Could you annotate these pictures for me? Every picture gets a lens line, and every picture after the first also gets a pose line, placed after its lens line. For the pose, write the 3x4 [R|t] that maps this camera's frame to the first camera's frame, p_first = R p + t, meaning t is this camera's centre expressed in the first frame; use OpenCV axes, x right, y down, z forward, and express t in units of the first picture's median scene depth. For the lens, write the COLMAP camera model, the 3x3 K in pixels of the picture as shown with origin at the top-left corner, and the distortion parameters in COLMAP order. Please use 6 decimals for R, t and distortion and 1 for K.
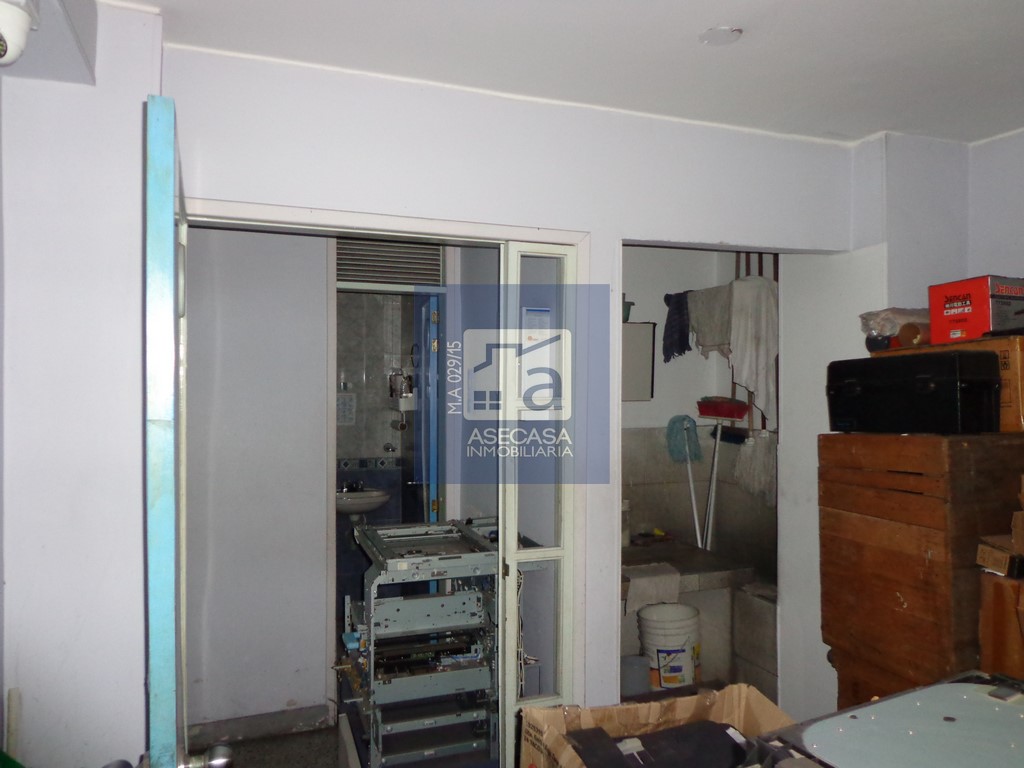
lens RADIAL K [[749.9, 0, 511.9], [0, 749.9, 384.8], [0, 0, 1]] dist [-0.002735, -0.004392]
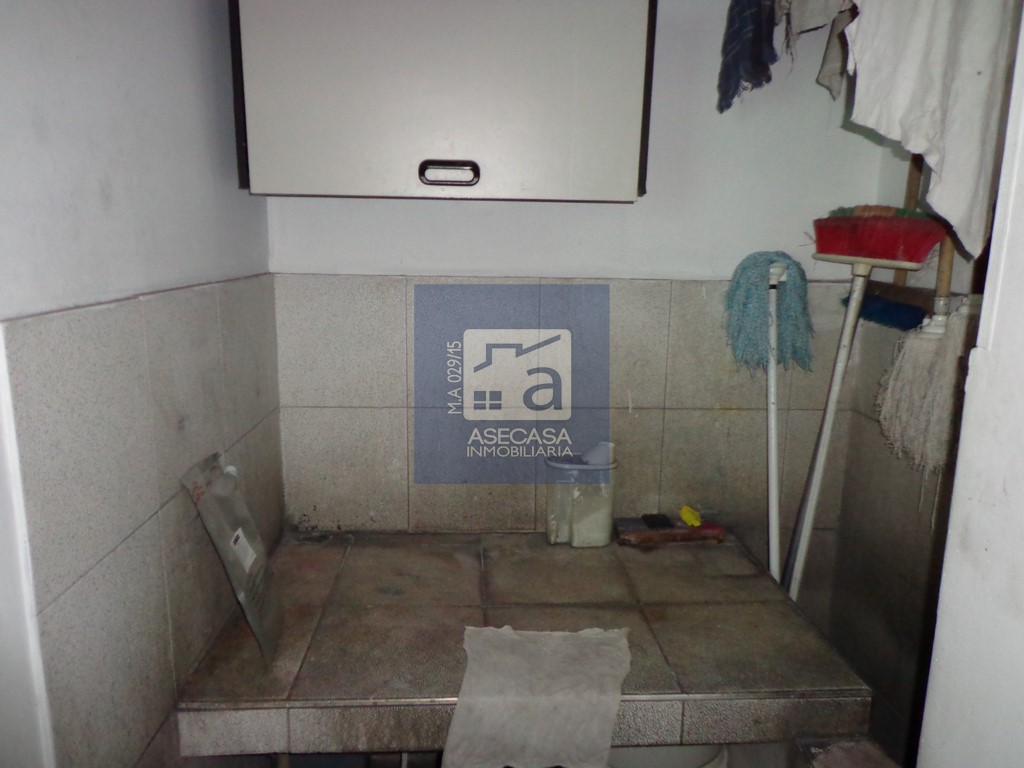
lens RADIAL K [[749.9, 0, 512.2], [0, 749.9, 382.4], [0, 0, 1]] dist [-0.002735, -0.004392]
pose [[0.951028, 0.074550, -0.299981, 0.224454], [-0.018009, 0.982195, 0.186999, 0.036960], [0.308581, -0.172439, 0.935437, 0.568284]]
